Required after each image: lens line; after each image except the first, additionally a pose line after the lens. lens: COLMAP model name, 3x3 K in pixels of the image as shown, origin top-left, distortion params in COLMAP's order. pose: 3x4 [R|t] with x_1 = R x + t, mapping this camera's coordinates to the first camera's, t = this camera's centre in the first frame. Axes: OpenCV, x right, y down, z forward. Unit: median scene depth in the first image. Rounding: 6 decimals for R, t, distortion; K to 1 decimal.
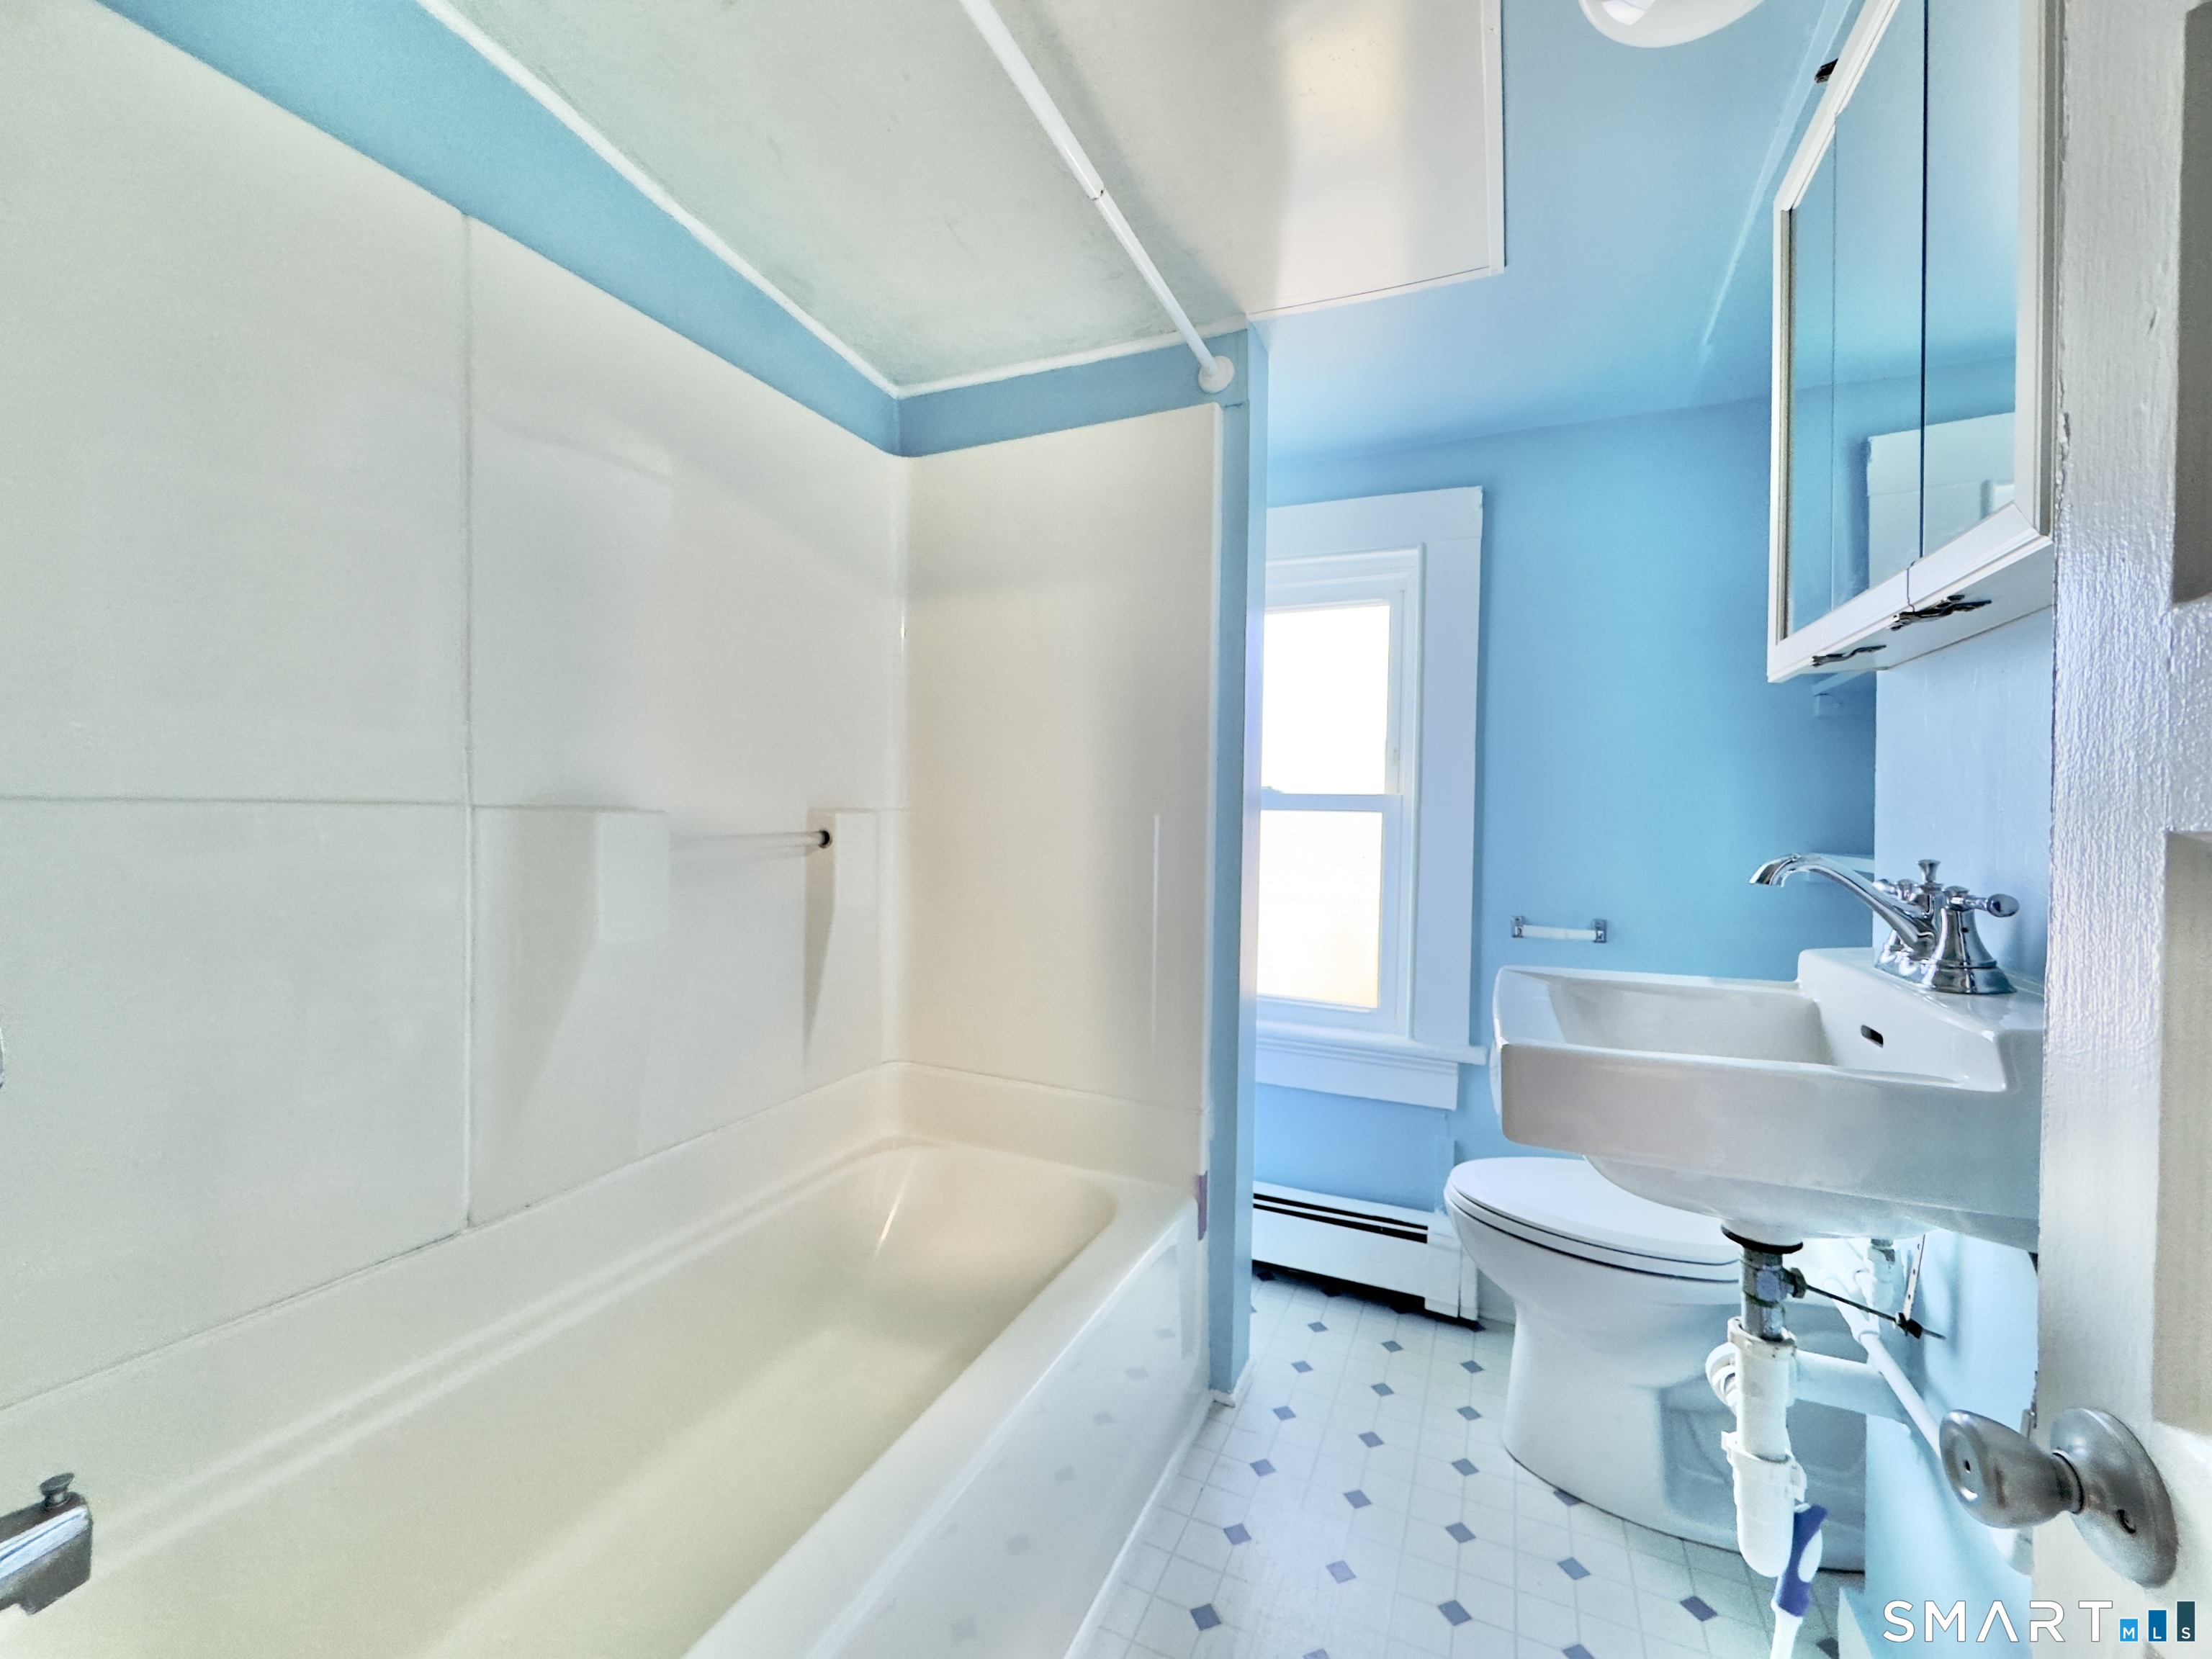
lens RADIAL K [[873.1, 0, 1106.2], [0, 873.1, 817.8], [0, 0, 1]] dist [-0.003787, -0.000040]
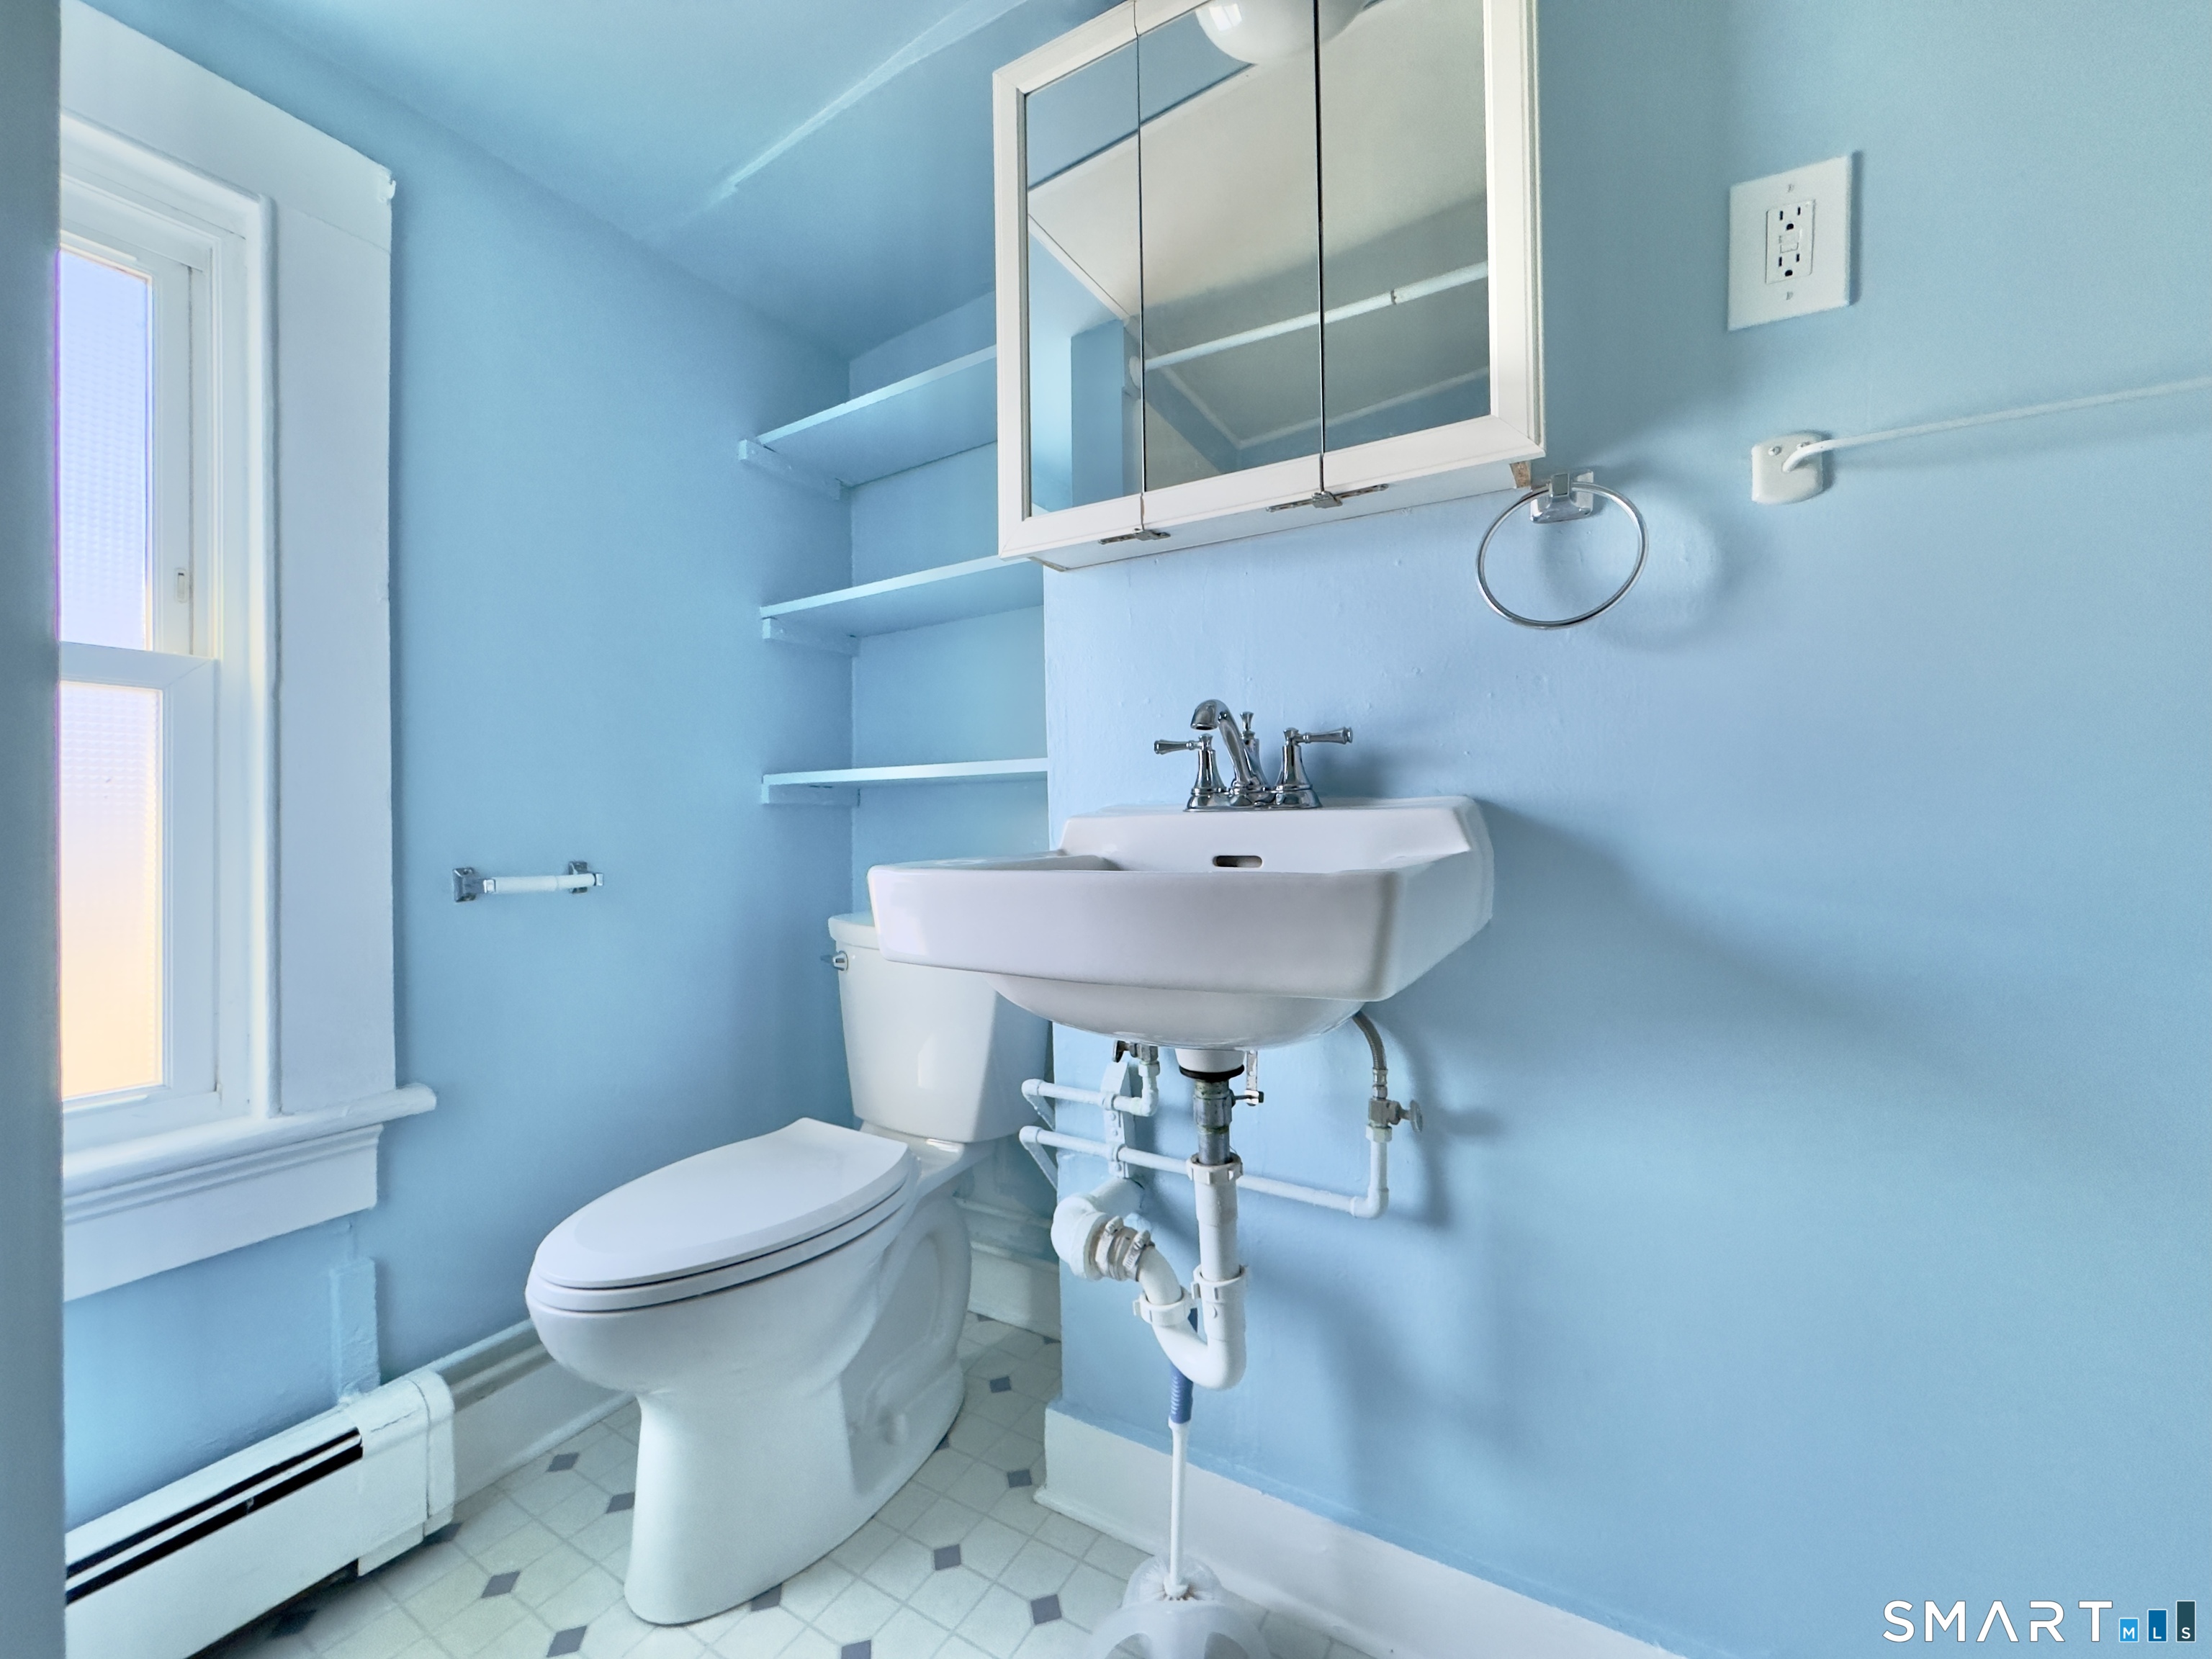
lens RADIAL K [[873.1, 0, 1101.4], [0, 873.1, 824.7], [0, 0, 1]] dist [-0.003787, -0.000040]
pose [[0.114401, -0.015169, 0.993319, -0.126298], [0.017352, 0.999761, 0.013269, 0.080701], [-0.993283, 0.015719, 0.114637, 0.454417]]
